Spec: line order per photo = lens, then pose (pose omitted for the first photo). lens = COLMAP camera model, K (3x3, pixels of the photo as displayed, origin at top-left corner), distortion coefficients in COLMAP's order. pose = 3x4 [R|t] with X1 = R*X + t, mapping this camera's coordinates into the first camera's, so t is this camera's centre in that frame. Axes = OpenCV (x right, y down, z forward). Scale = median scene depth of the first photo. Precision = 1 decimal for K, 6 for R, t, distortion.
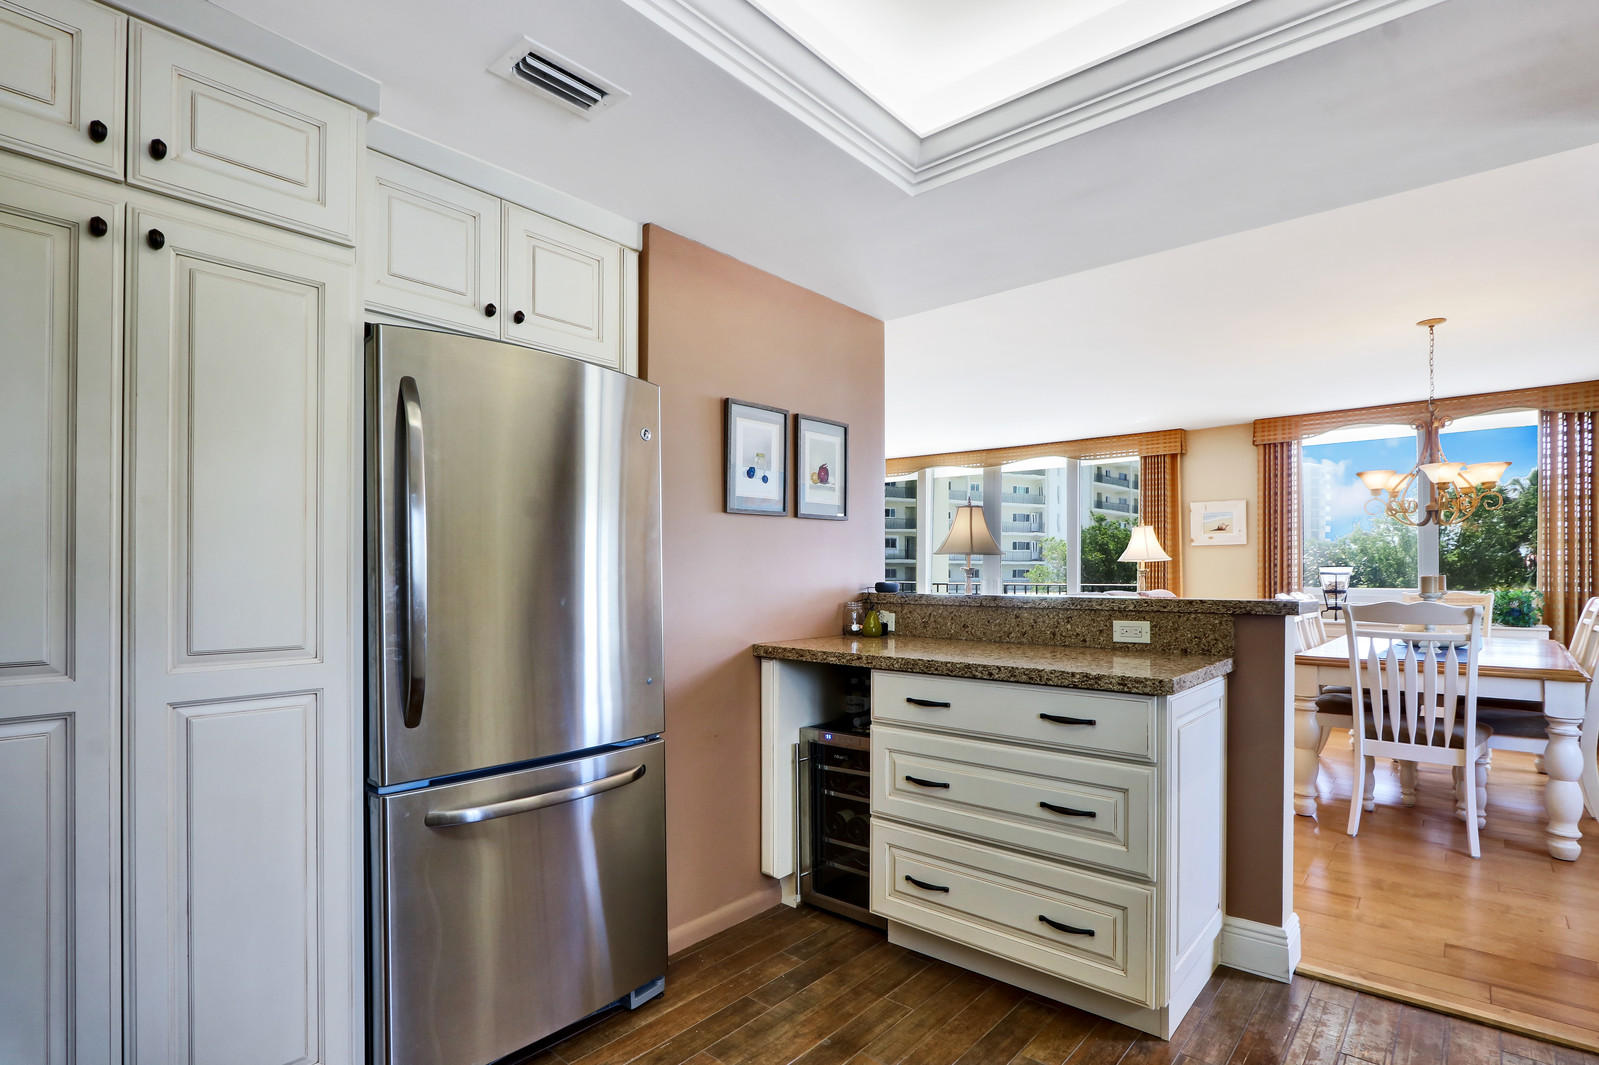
lens RADIAL K [[778.3, 0, 800.9], [0, 778.3, 574.5], [0, 0, 1]] dist [-0.002975, 0.000418]
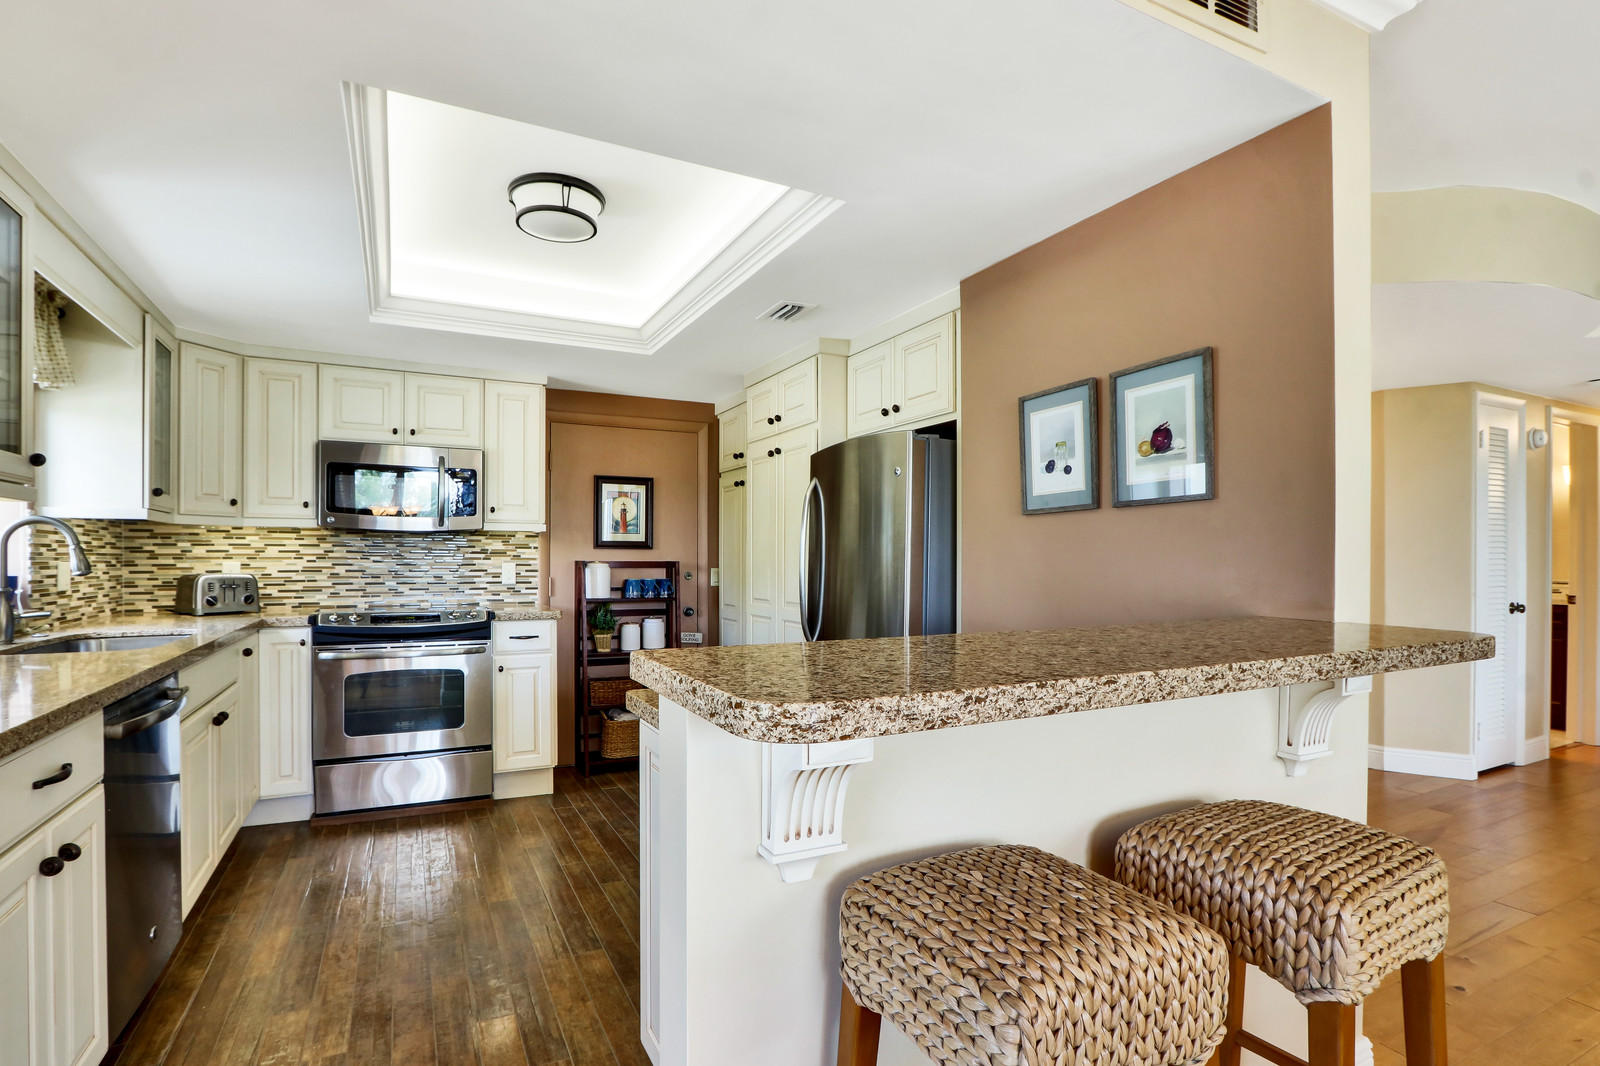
lens RADIAL K [[778.8, 0, 801.4], [0, 778.8, 575.0], [0, 0, 1]] dist [-0.002975, 0.000418]
pose [[-0.375643, 0.020903, -0.926529, 0.835375], [-0.004115, 0.999698, 0.024222, -0.023362], [0.926755, 0.012912, -0.375443, 1.005592]]
